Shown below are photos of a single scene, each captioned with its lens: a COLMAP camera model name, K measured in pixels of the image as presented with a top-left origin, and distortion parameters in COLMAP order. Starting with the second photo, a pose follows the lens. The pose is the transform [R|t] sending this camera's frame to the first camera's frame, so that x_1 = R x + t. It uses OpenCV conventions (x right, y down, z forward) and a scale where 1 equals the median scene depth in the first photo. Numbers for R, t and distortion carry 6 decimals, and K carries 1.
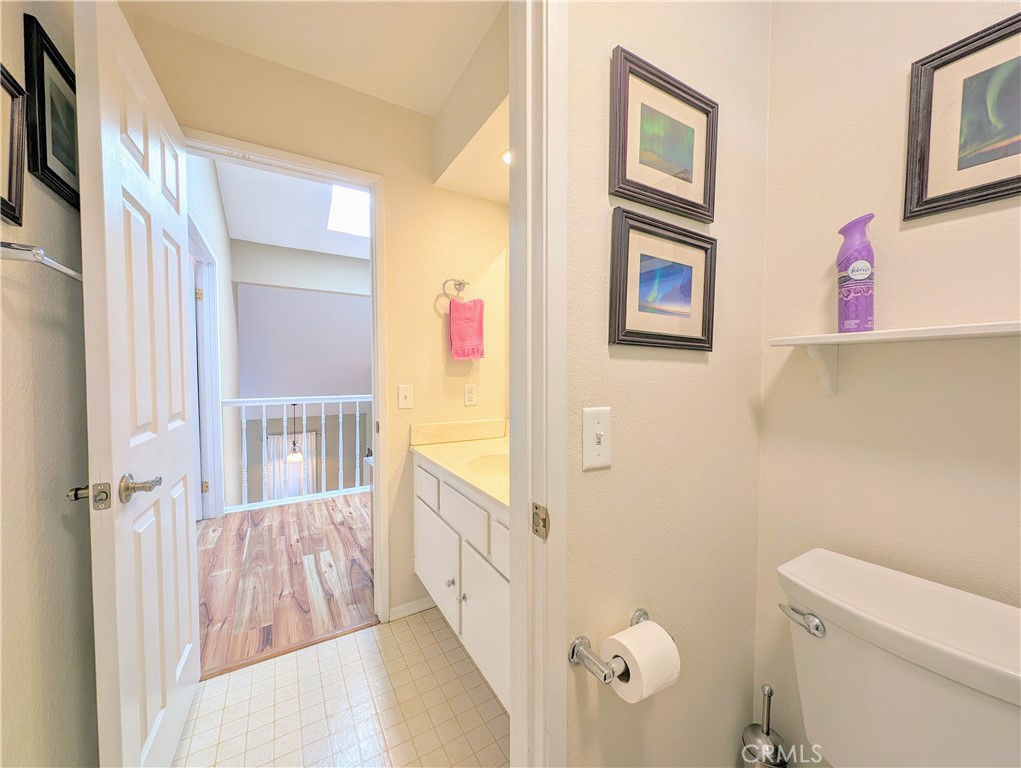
lens RADIAL K [[385.8, 0, 511.5], [0, 385.8, 382.6], [0, 0, 1]] dist [0.001604, -0.000477]
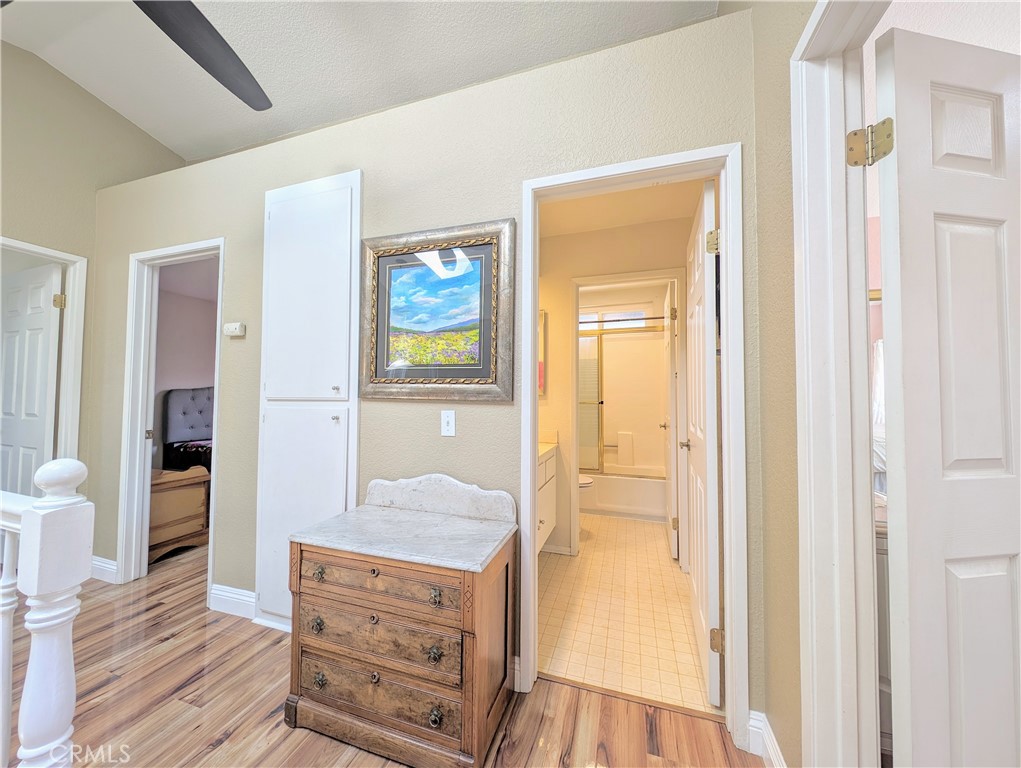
lens RADIAL K [[366.8, 0, 510.9], [0, 366.8, 381.5], [0, 0, 1]] dist [0.000671, -0.000214]
pose [[-0.649202, 0.024661, 0.760216, -0.787636], [0.023184, 0.999651, -0.012630, -0.042978], [-0.760263, 0.009426, -0.649547, 1.296093]]
